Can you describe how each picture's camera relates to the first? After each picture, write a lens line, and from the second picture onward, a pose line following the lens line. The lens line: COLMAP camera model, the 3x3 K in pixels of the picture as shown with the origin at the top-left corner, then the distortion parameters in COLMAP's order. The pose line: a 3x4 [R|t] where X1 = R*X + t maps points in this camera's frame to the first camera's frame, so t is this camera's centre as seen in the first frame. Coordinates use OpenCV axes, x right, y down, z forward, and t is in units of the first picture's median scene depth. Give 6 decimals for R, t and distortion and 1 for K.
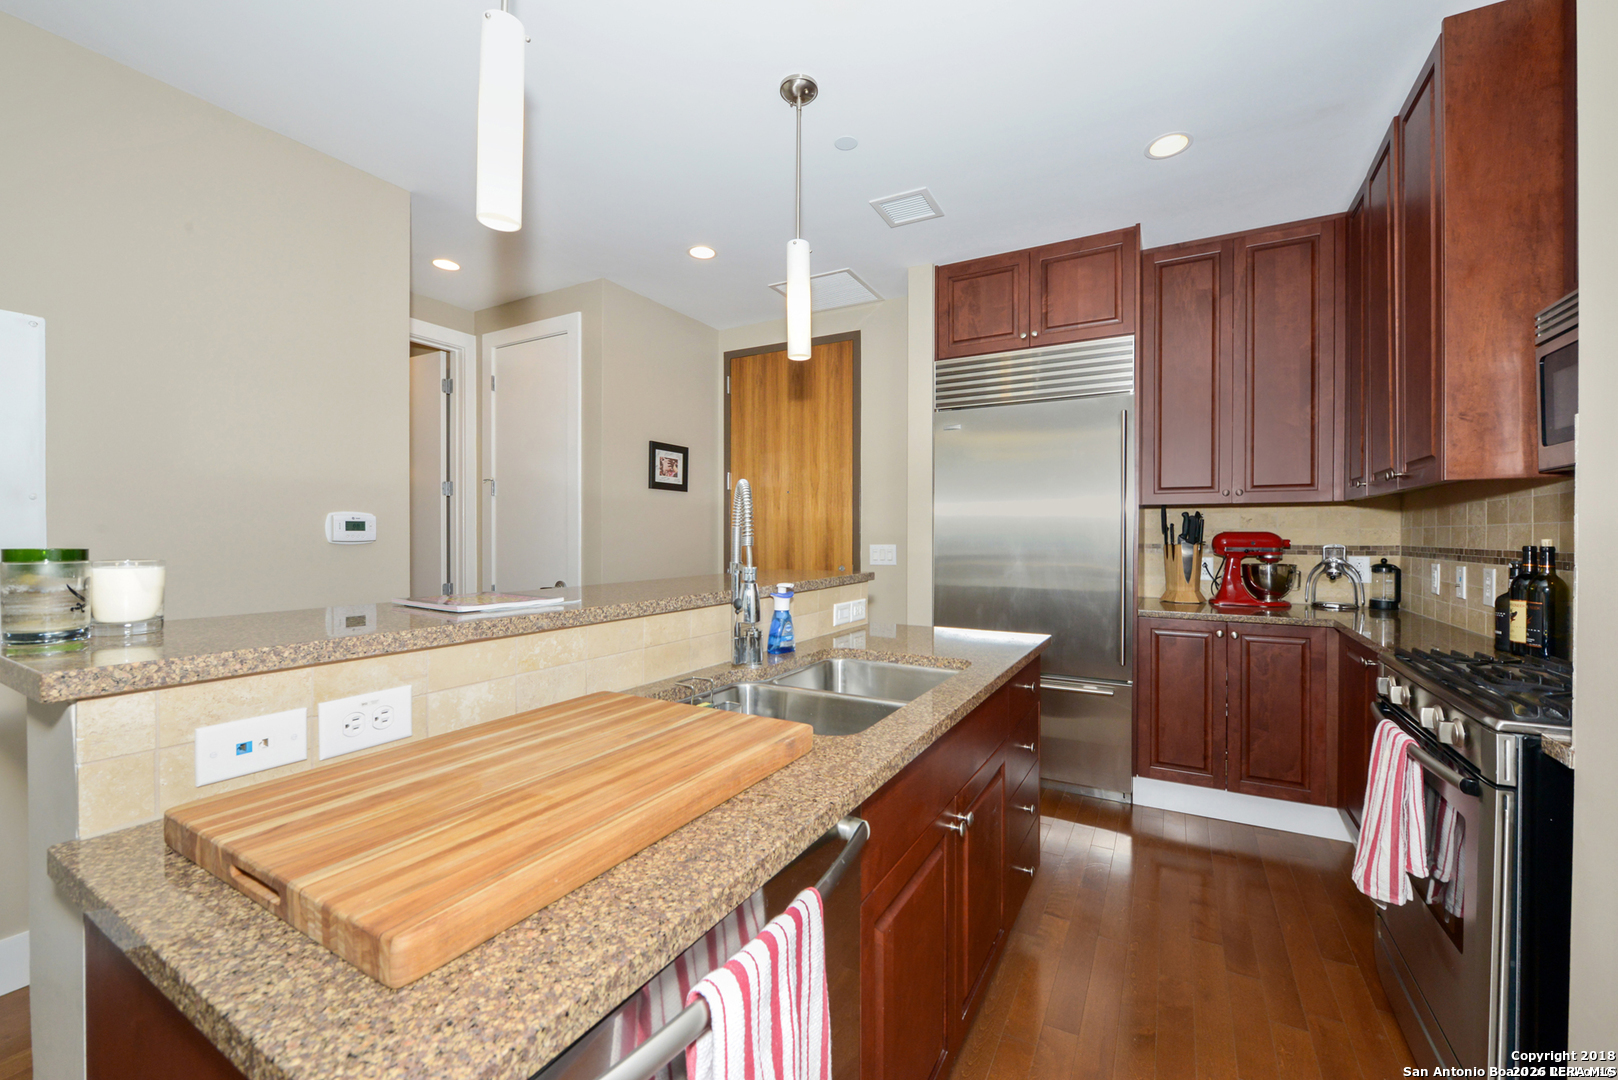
lens RADIAL K [[654.6, 0, 809.0], [0, 654.6, 540.0], [0, 0, 1]] dist [-0.003160, -0.000186]
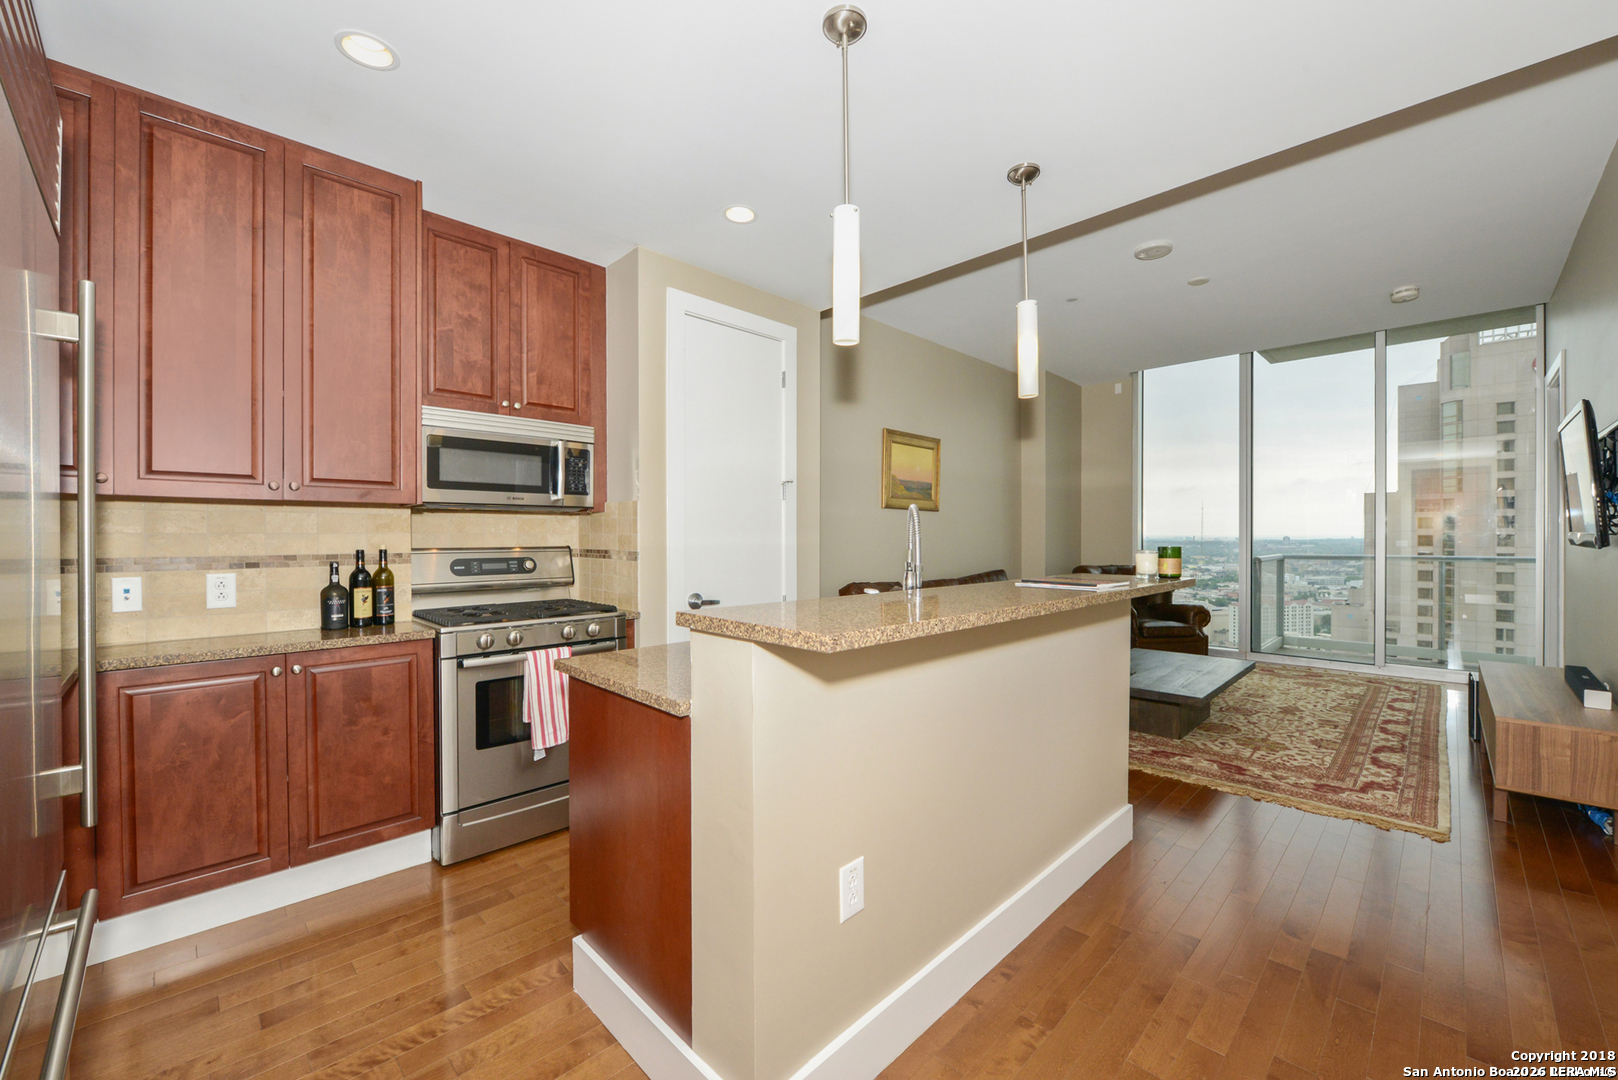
lens RADIAL K [[654.6, 0, 809.0], [0, 654.6, 540.0], [0, 0, 1]] dist [-0.003160, -0.000186]
pose [[-0.964527, 0.001367, 0.263979, -0.125343], [0.005445, 0.999877, 0.014718, -0.016142], [-0.263927, 0.015633, -0.964416, 1.292585]]
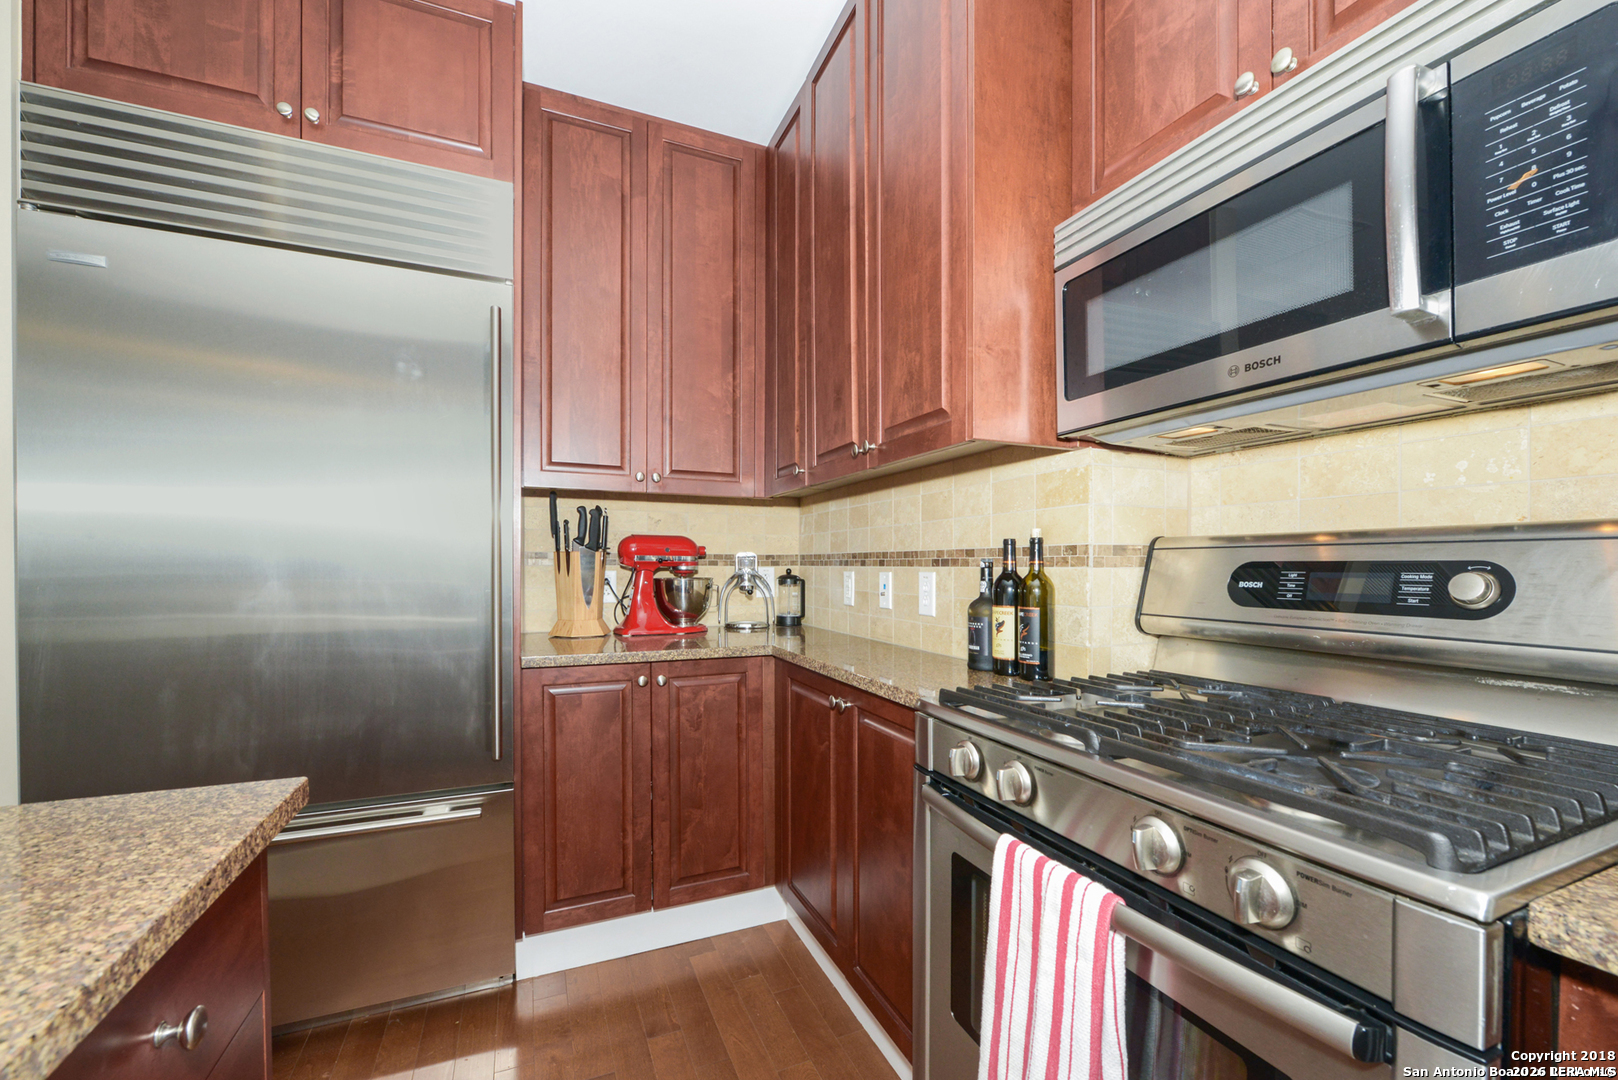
lens RADIAL K [[639.4, 0, 814.9], [0, 639.4, 573.8], [0, 0, 1]] dist [-0.012165, 0.000024]
pose [[0.596725, -0.008814, 0.802397, 0.199685], [0.004432, 0.999961, 0.007689, 0.028102], [-0.802434, -0.001032, 0.596740, 0.443436]]
